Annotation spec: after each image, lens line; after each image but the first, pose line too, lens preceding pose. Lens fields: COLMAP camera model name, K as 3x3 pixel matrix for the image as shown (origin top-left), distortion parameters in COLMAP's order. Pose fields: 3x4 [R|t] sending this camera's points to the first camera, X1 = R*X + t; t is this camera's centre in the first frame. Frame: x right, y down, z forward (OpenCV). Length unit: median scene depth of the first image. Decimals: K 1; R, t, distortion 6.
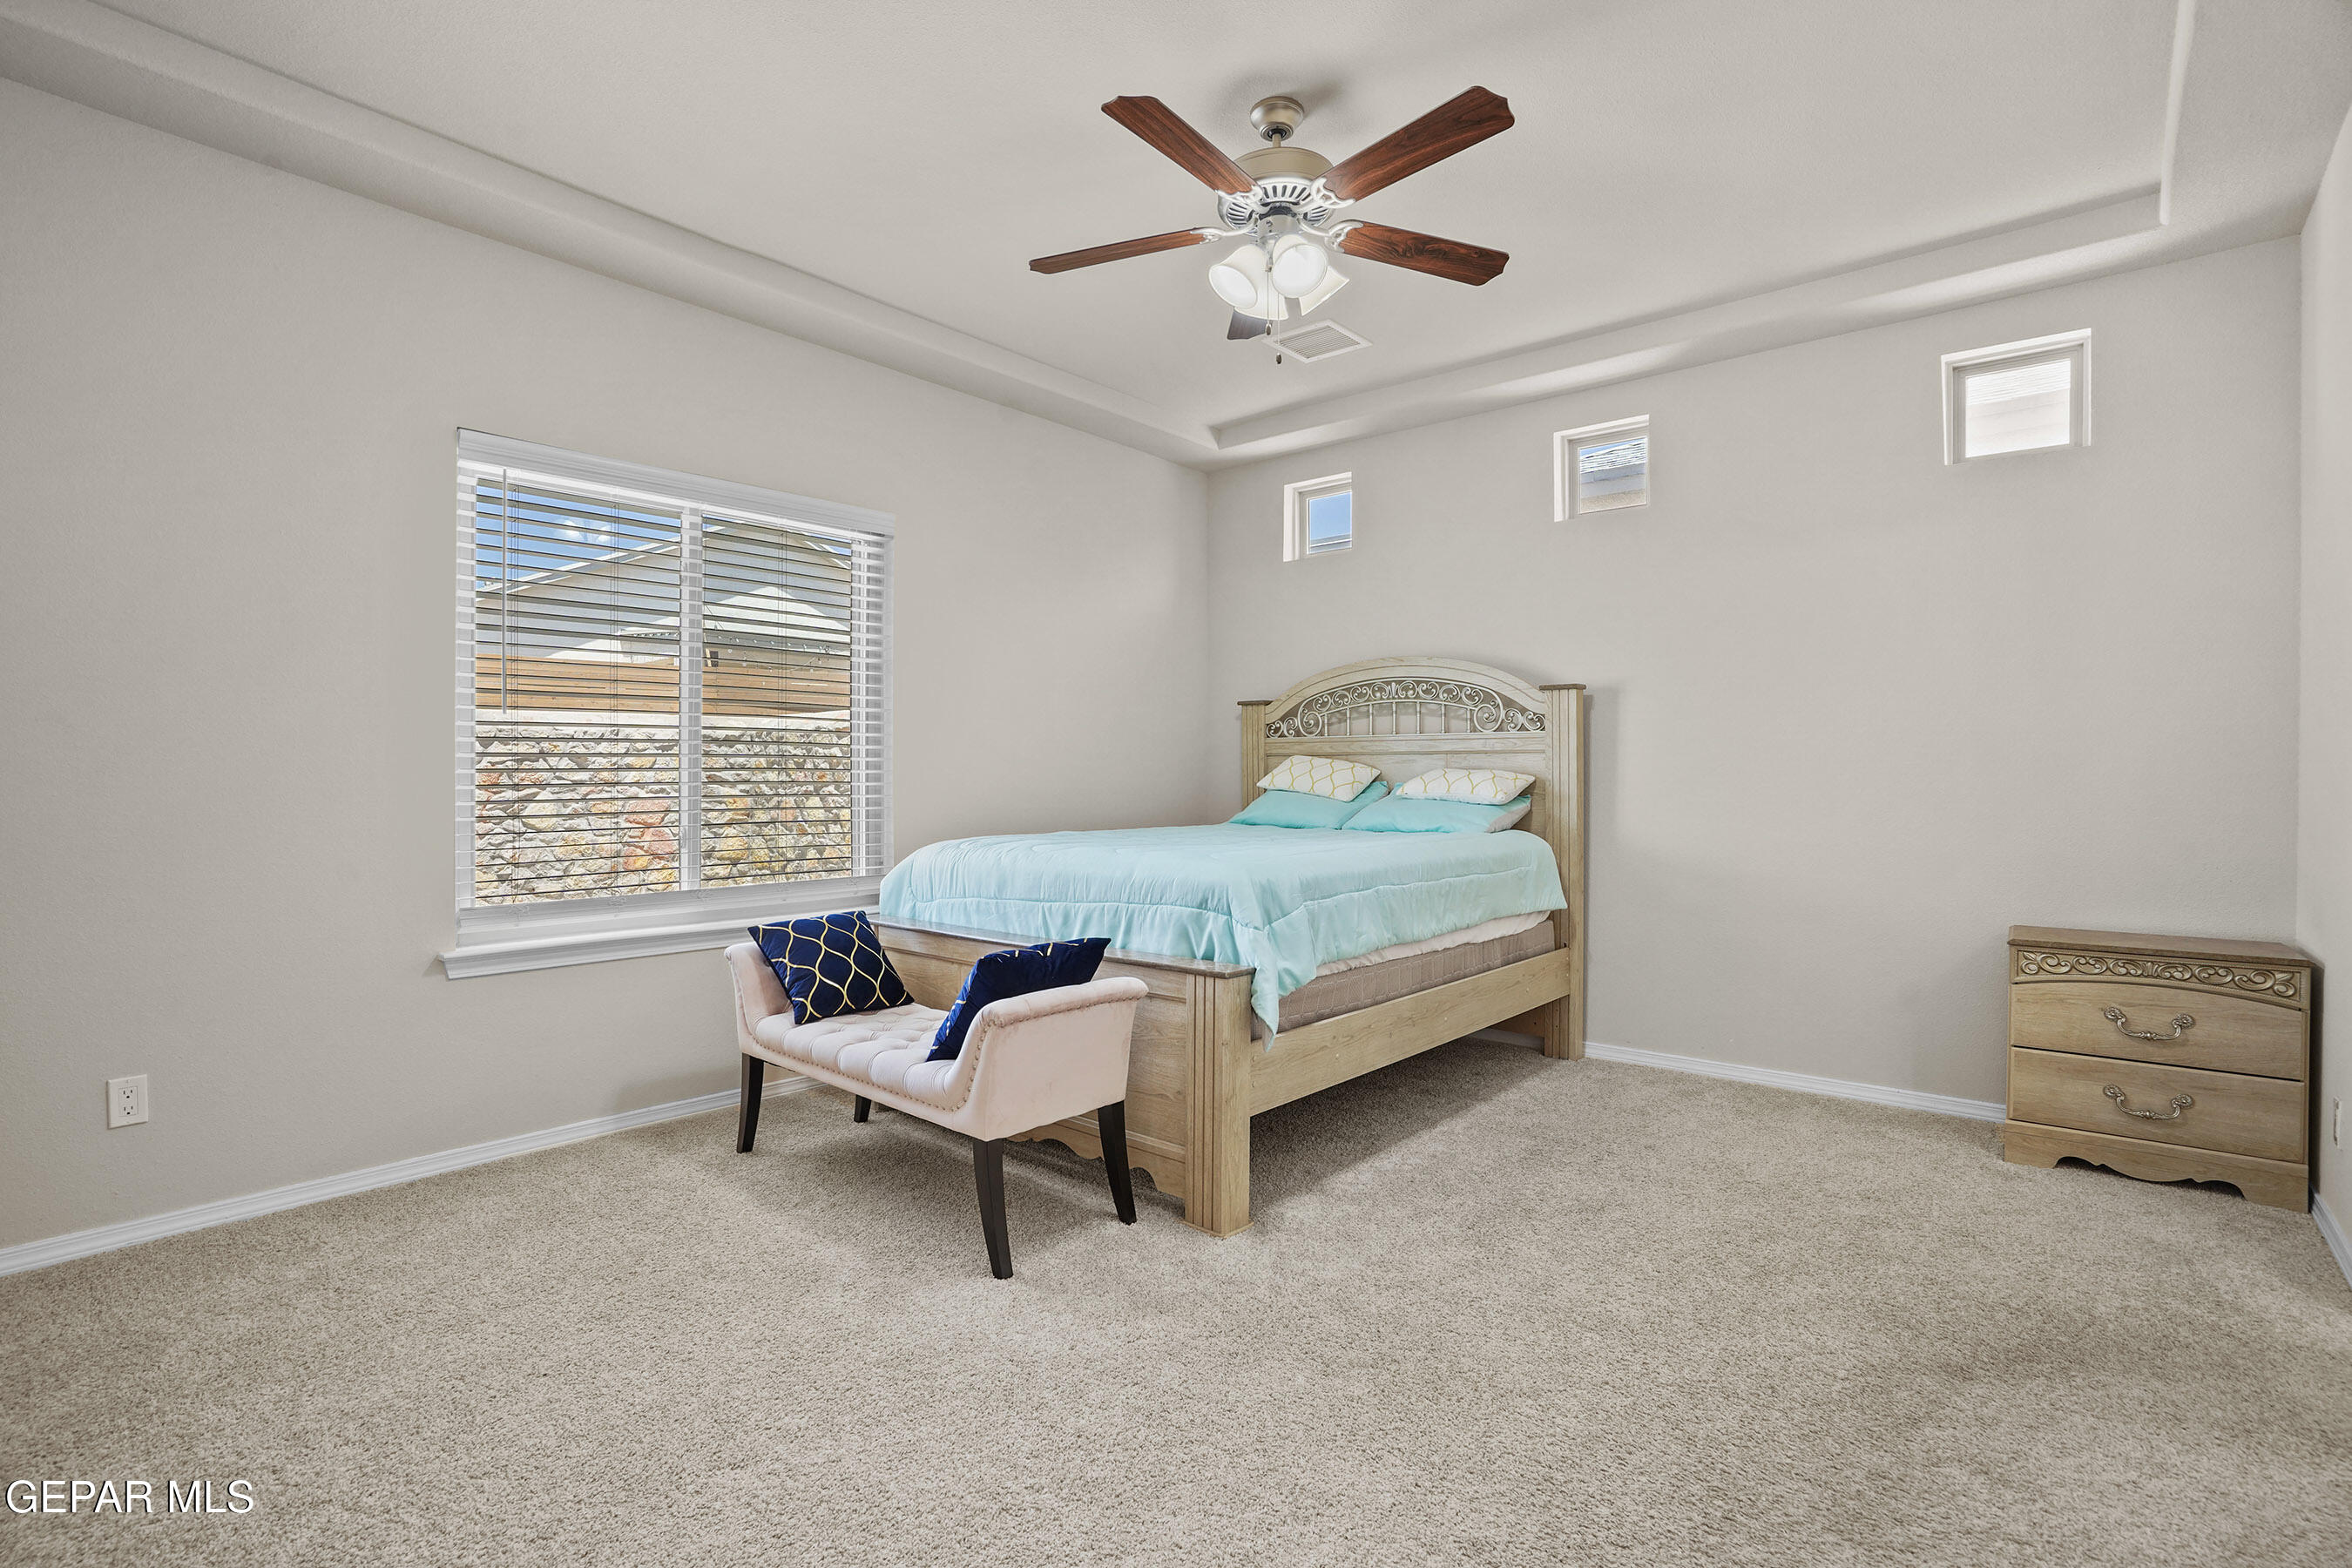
lens RADIAL K [[1102.4, 0, 1163.2], [0, 1102.4, 787.0], [0, 0, 1]] dist [-0.044630, 0.014181]
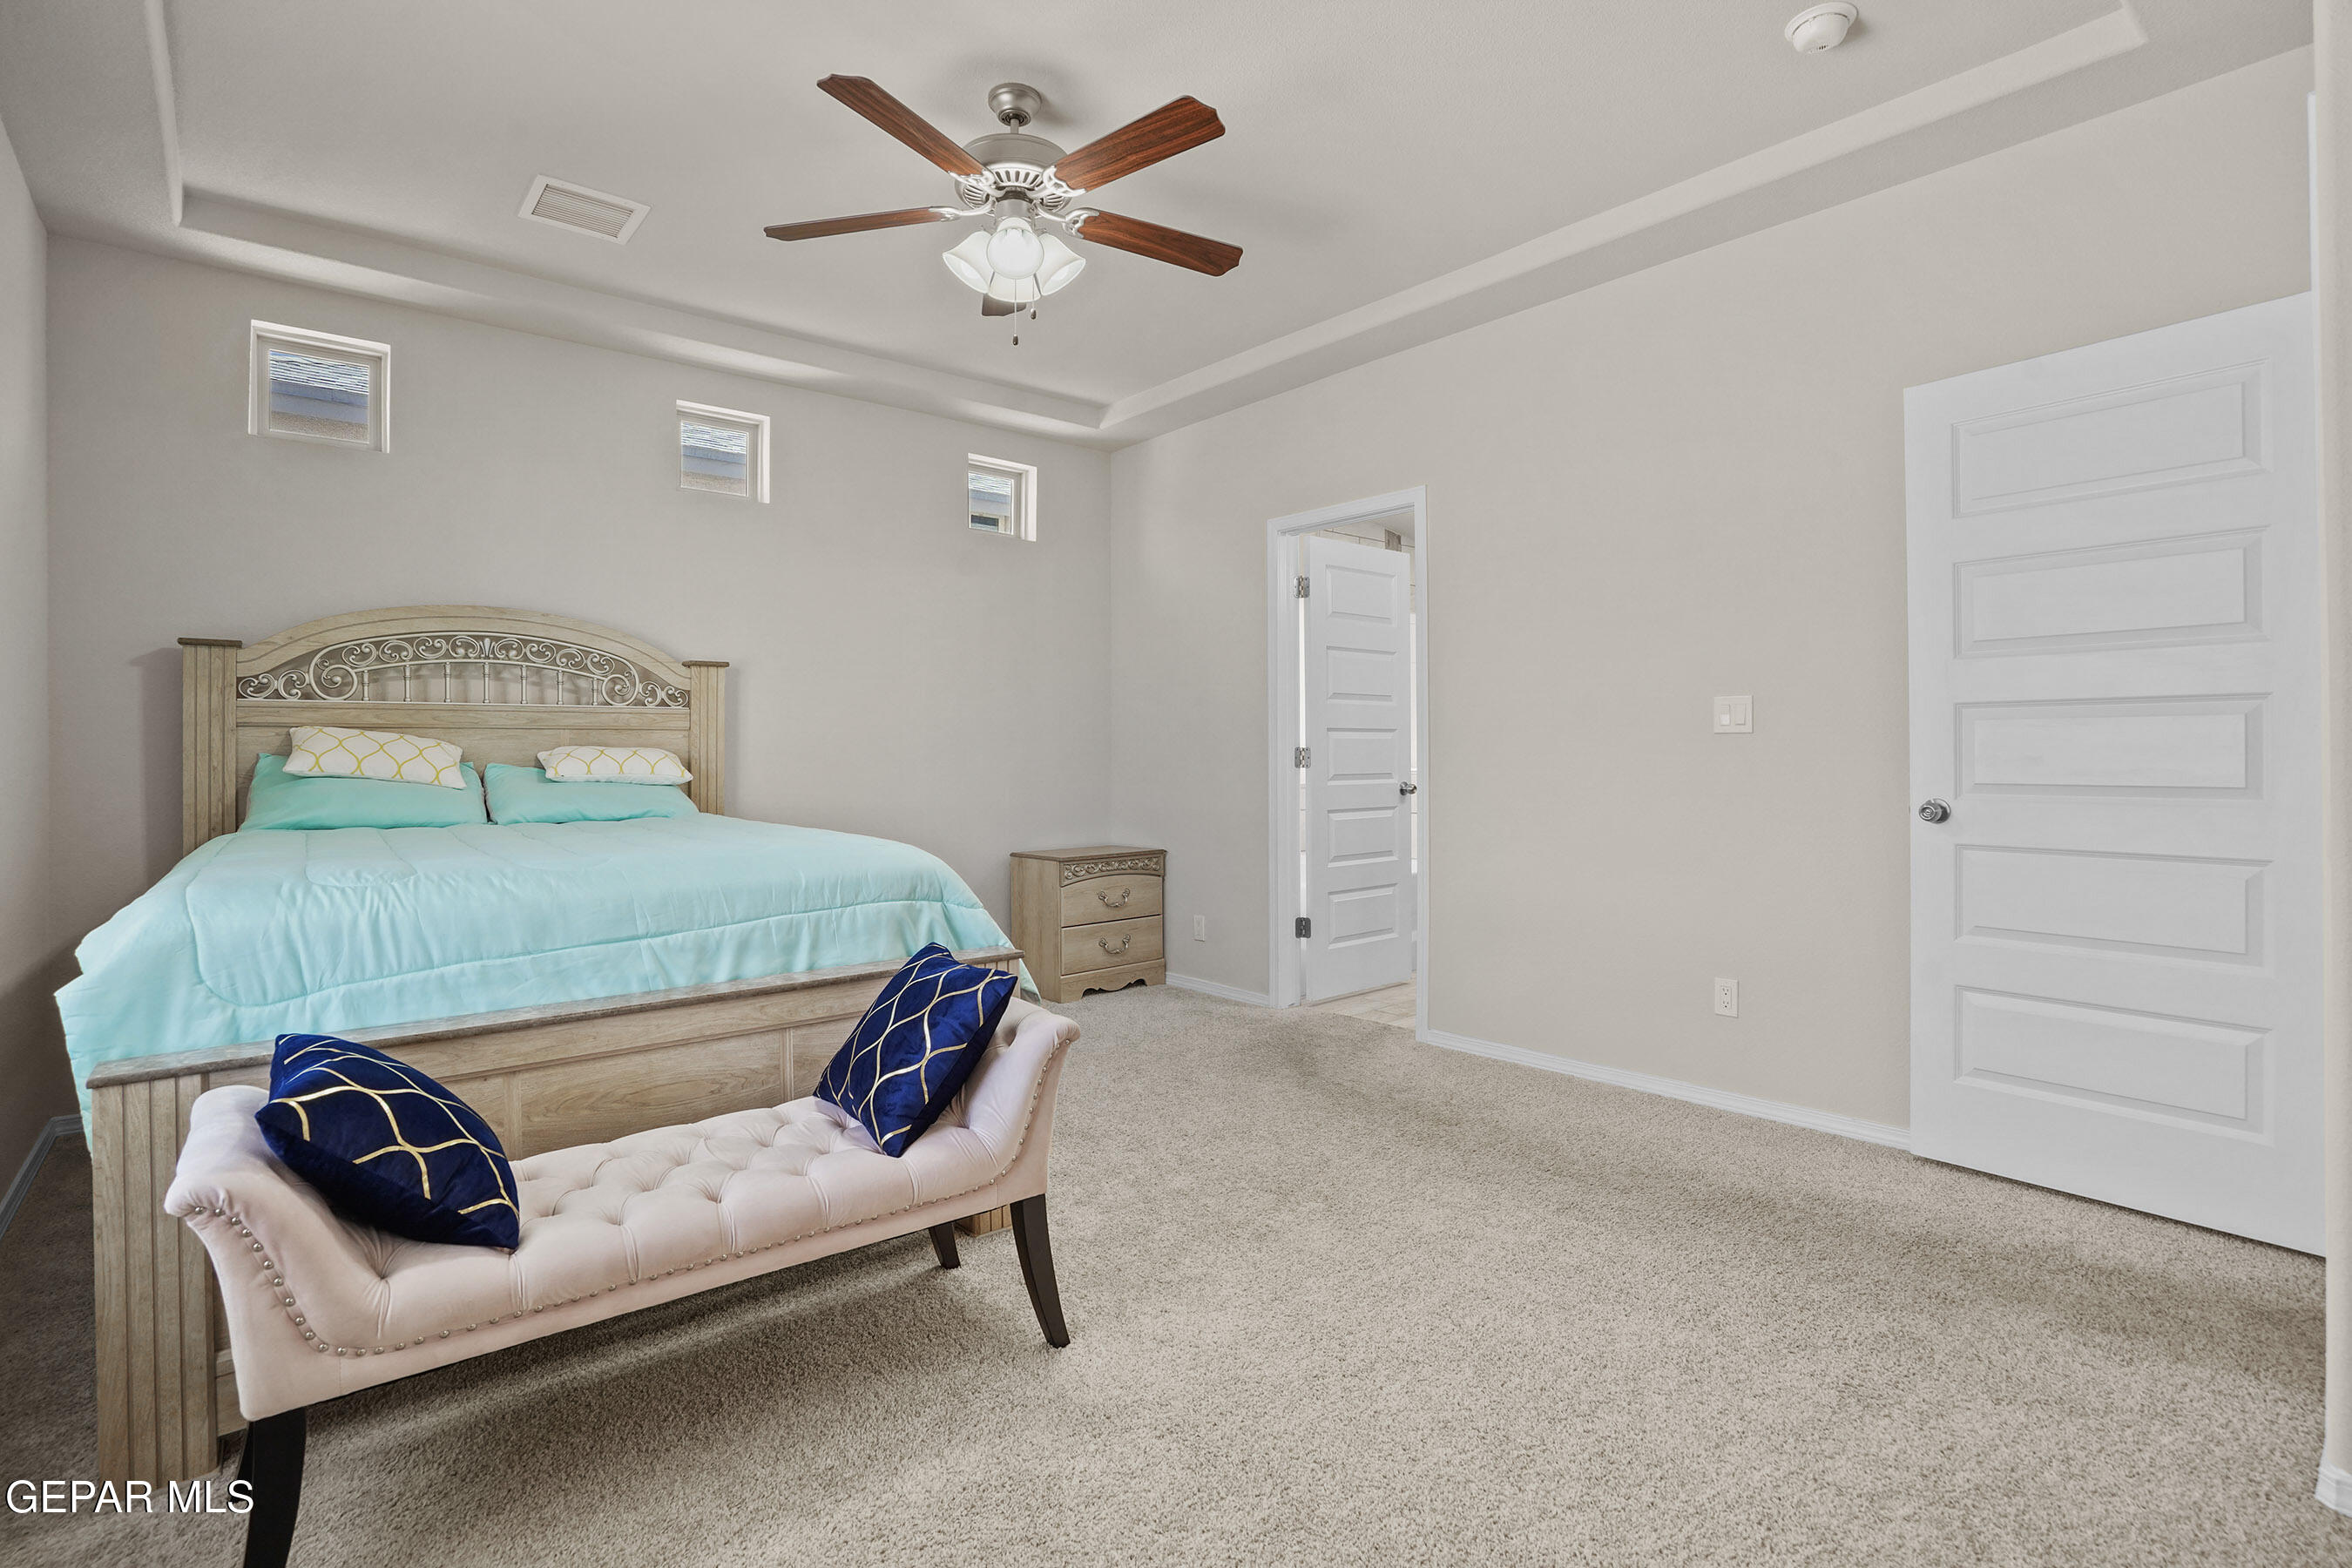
lens RADIAL K [[1102.7, 0, 1151.6], [0, 1102.7, 756.7], [0, 0, 1]] dist [-0.026246, 0.000346]
pose [[0.163113, -0.001045, 0.986607, -0.699932], [0.015417, 0.999880, -0.001489, -0.000828], [-0.986487, 0.015453, 0.163110, 0.568176]]
